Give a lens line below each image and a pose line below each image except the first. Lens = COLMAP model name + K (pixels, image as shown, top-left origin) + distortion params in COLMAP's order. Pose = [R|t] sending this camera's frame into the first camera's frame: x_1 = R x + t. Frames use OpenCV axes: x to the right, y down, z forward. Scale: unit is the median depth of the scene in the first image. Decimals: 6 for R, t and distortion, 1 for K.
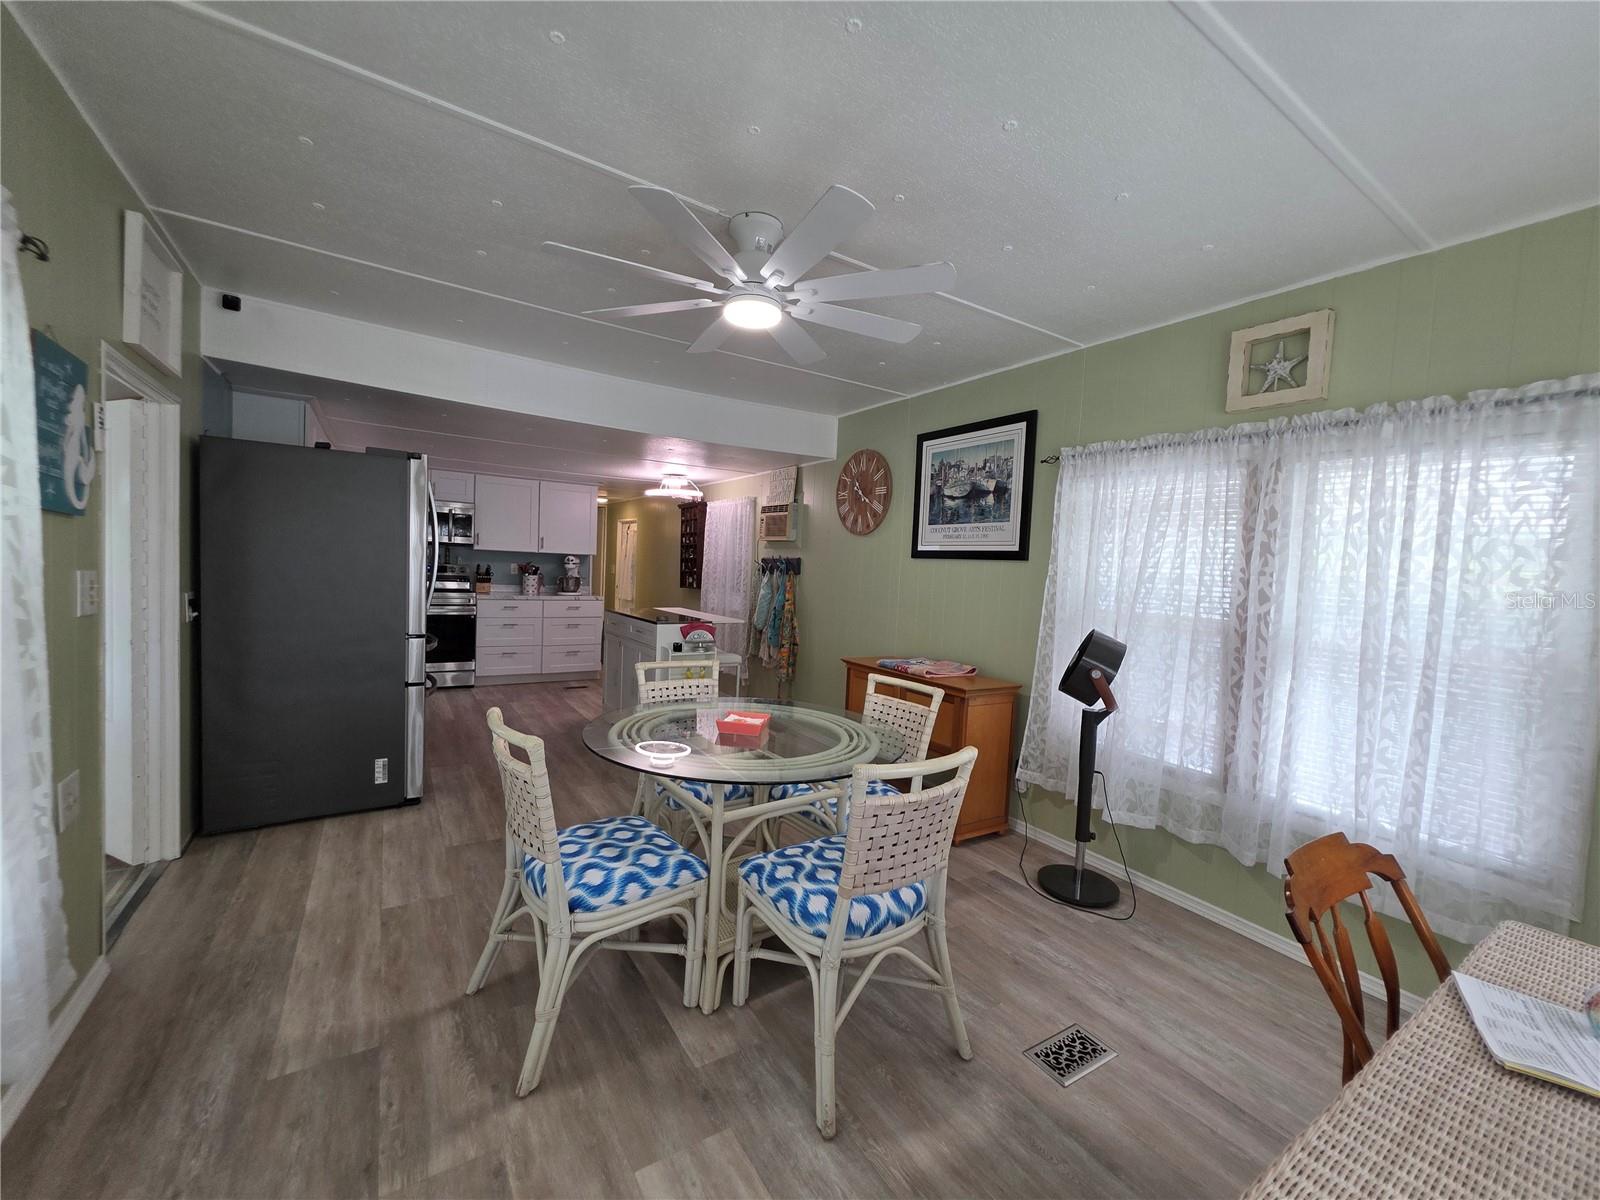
lens RADIAL K [[644.6, 0, 801.5], [0, 644.6, 597.0], [0, 0, 1]] dist [-0.000249, 0.000328]
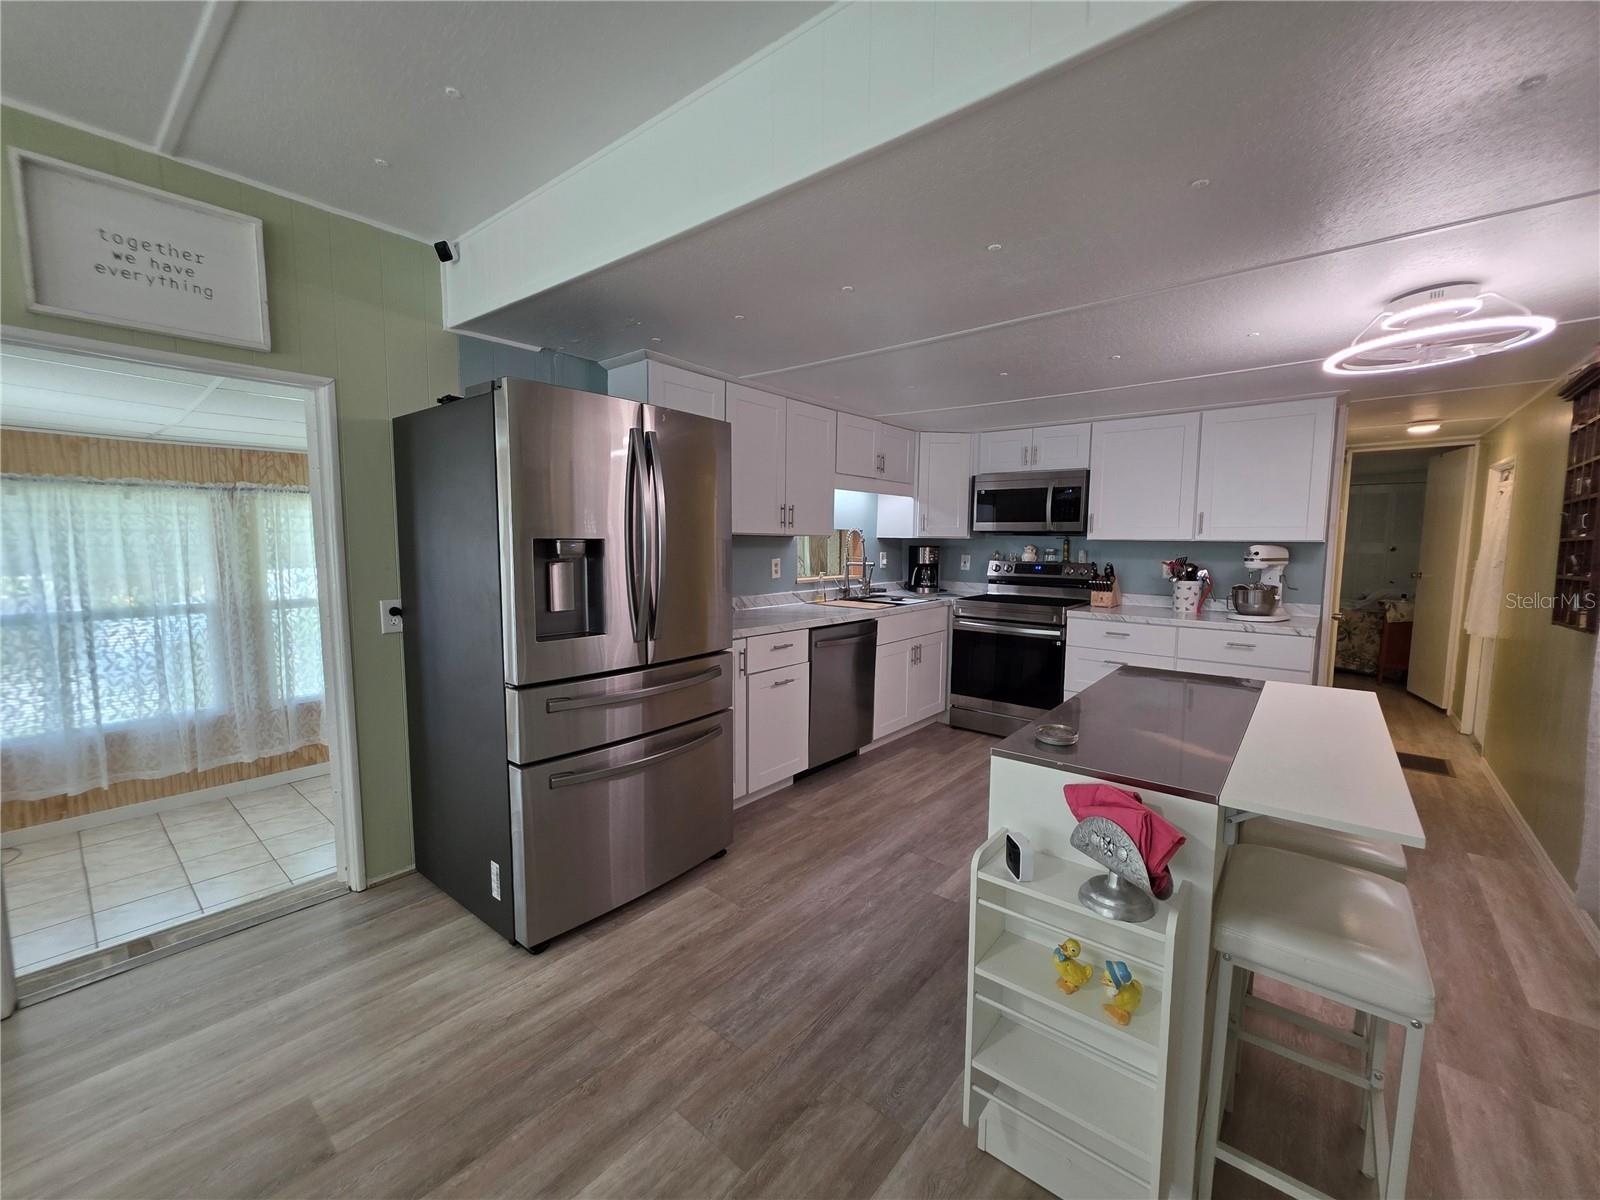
lens RADIAL K [[645.3, 0, 804.2], [0, 645.3, 599.5], [0, 0, 1]] dist [0.000642, -0.000586]
pose [[0.302531, 0.049540, -0.951851, 0.049757], [-0.039436, 0.998444, 0.039431, -0.046745], [0.952323, 0.025608, 0.304013, 0.897101]]
